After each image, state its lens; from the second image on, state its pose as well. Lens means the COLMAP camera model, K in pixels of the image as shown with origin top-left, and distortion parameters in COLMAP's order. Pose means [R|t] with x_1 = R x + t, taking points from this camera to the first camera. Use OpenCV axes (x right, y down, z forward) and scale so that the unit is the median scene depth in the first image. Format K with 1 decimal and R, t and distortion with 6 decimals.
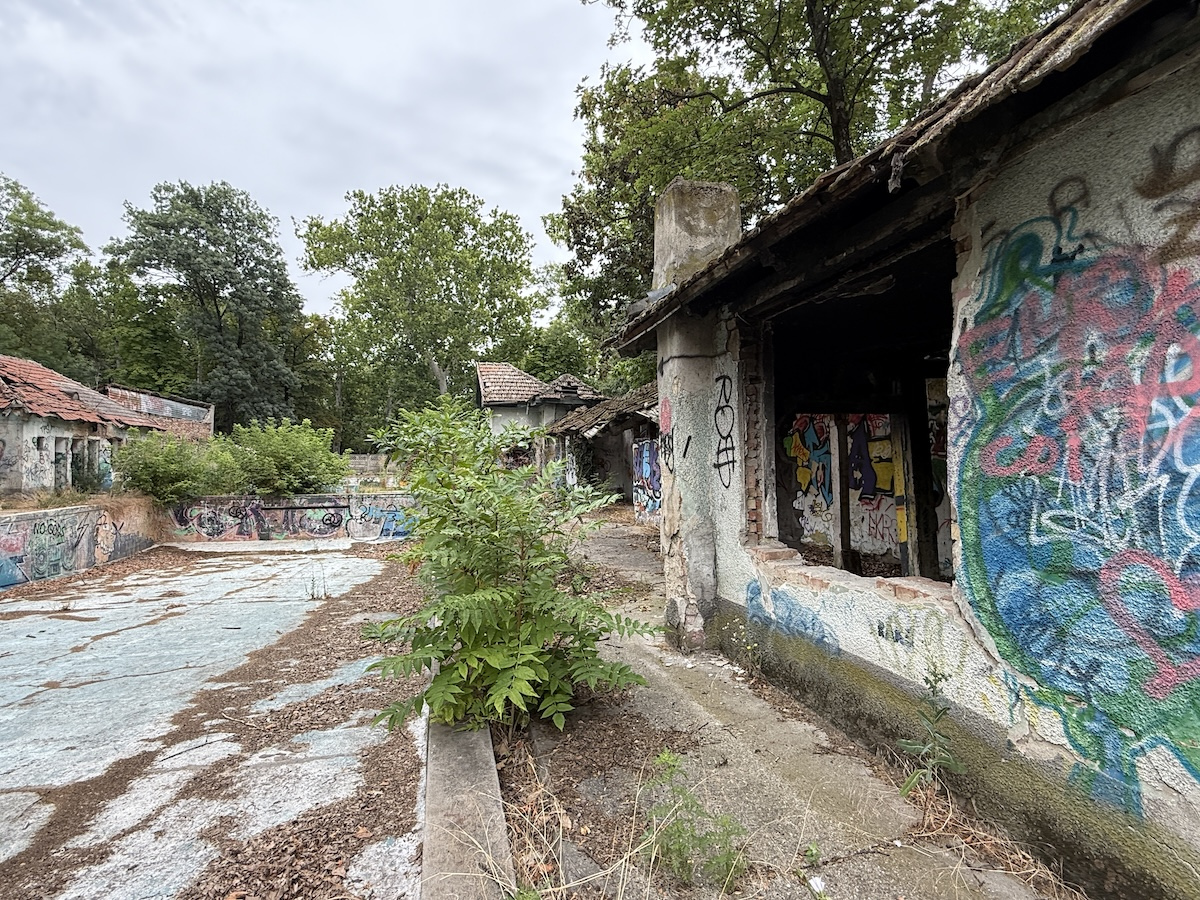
lens RADIAL K [[618.3, 0, 599.2], [0, 618.3, 450.7], [0, 0, 1]] dist [0.001075, -0.001324]
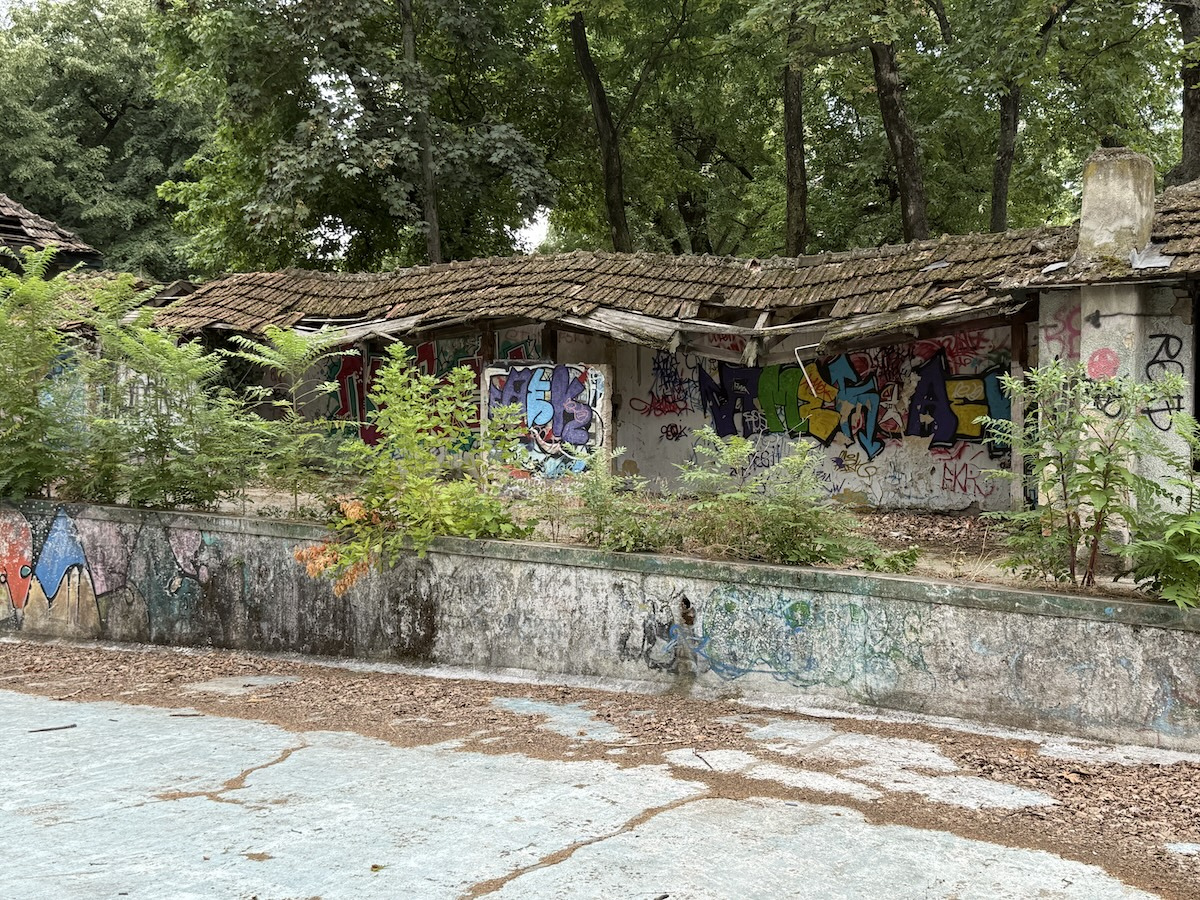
lens RADIAL K [[1416.8, 0, 617.3], [0, 1416.8, 459.2], [0, 0, 1]] dist [0.089527, 0.000000]
pose [[0.751460, -0.021074, 0.659443, -1.204627], [-0.024347, 0.997923, 0.059636, -0.011662], [-0.659330, -0.060869, 0.749386, -0.184447]]
